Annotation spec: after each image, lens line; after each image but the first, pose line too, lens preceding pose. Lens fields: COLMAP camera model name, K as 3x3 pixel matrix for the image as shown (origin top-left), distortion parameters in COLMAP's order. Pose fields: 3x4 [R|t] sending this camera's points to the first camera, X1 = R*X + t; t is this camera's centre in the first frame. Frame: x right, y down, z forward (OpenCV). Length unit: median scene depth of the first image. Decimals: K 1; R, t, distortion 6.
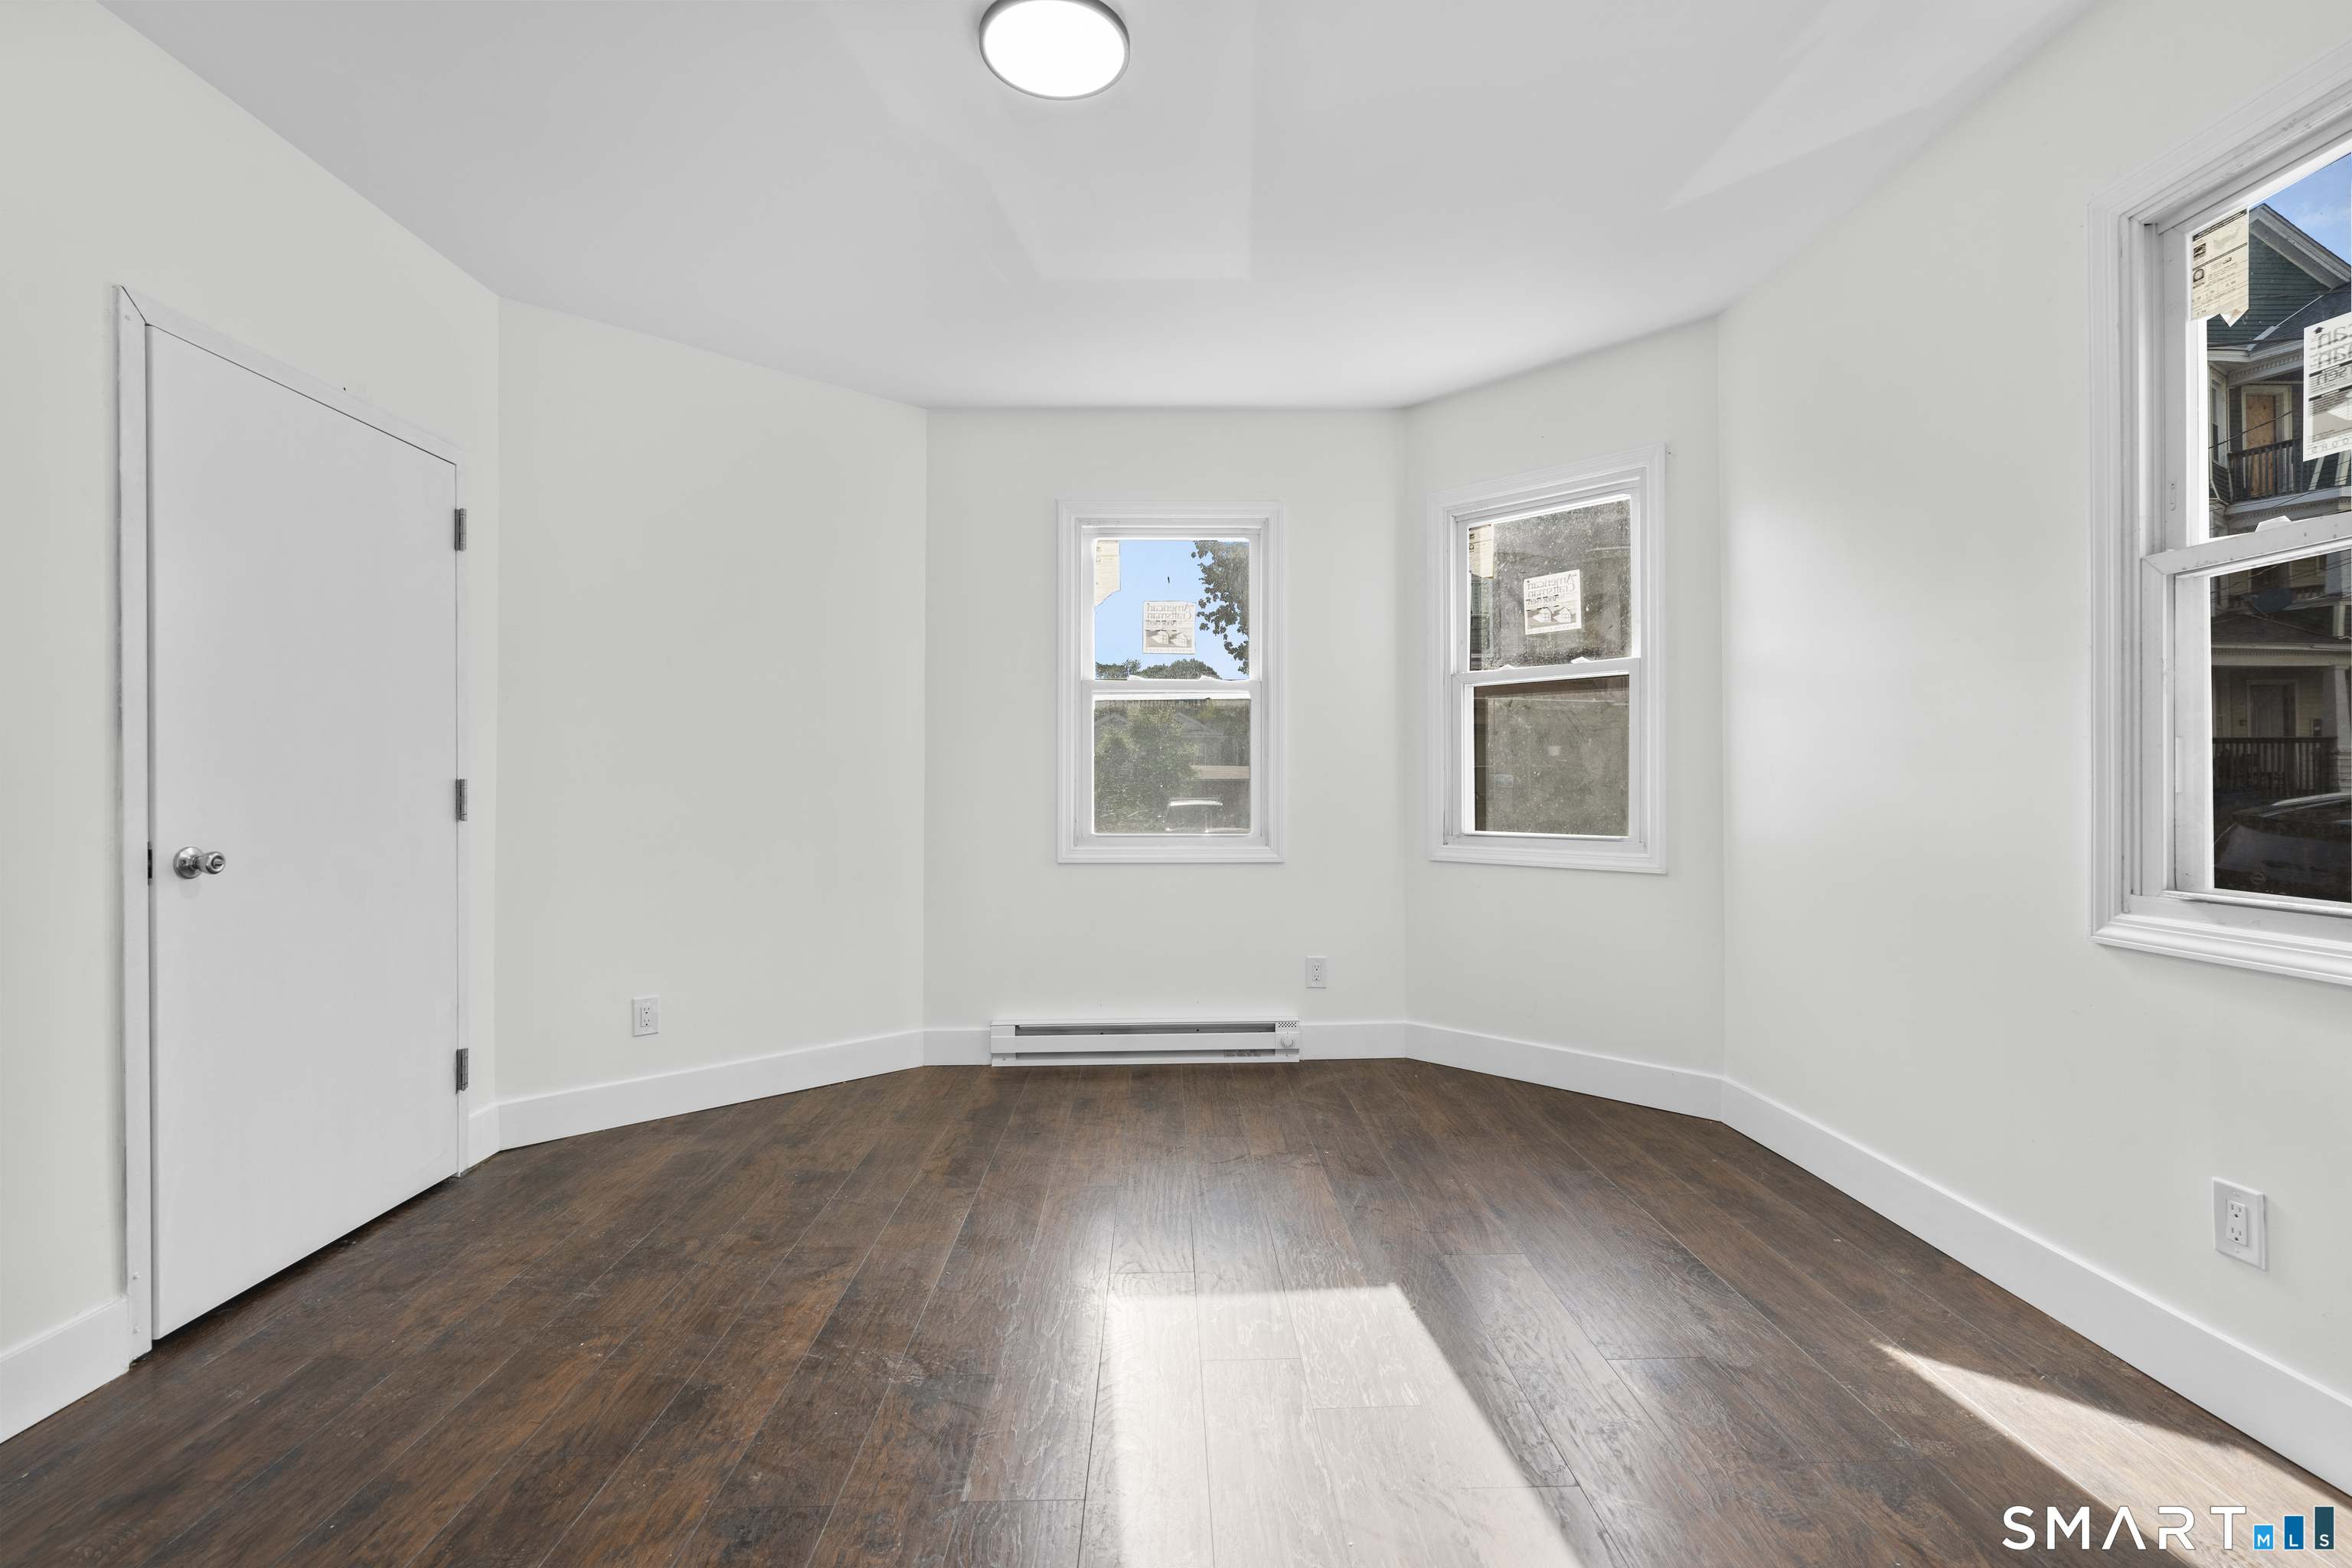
lens RADIAL K [[1044.6, 0, 1176.7], [0, 1044.6, 786.5], [0, 0, 1]] dist [-0.000213, -0.000394]
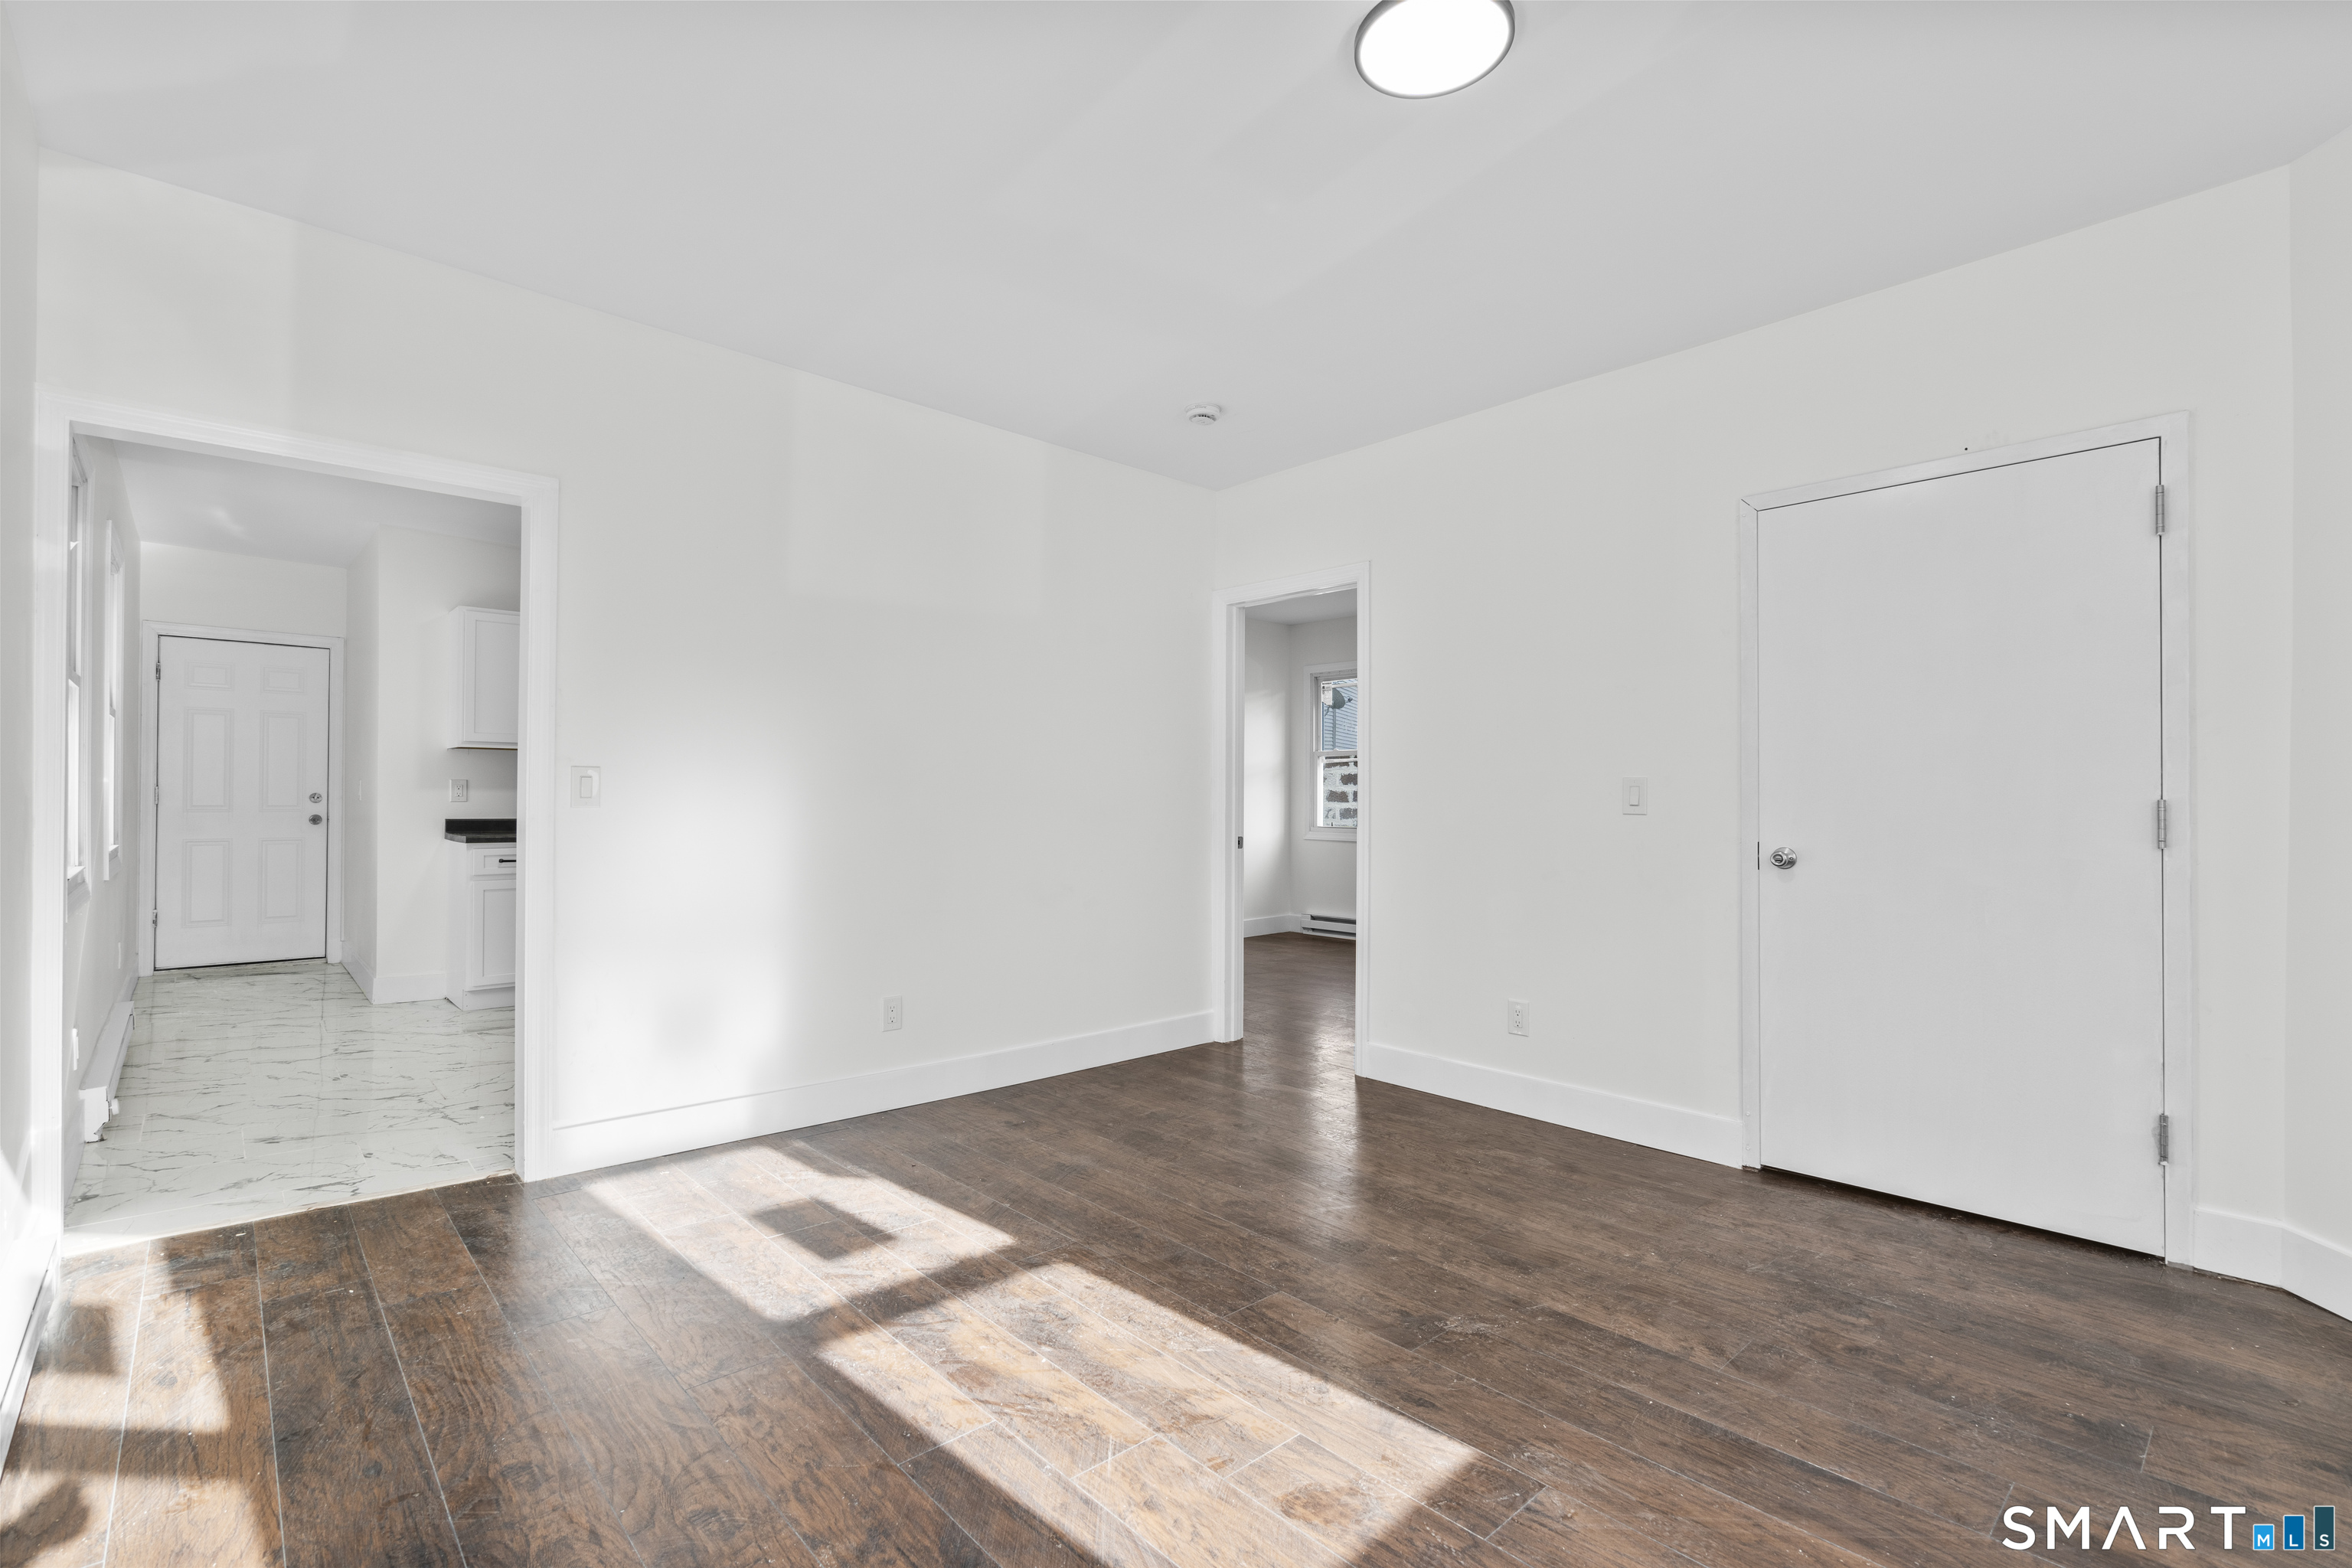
lens RADIAL K [[1044.6, 0, 1162.4], [0, 1044.6, 792.0], [0, 0, 1]] dist [-0.000213, -0.000394]
pose [[-0.750796, -0.002360, -0.660530, 0.682187], [0.001747, 0.999983, -0.005559, -0.013049], [0.660532, -0.005328, -0.750779, 1.513801]]
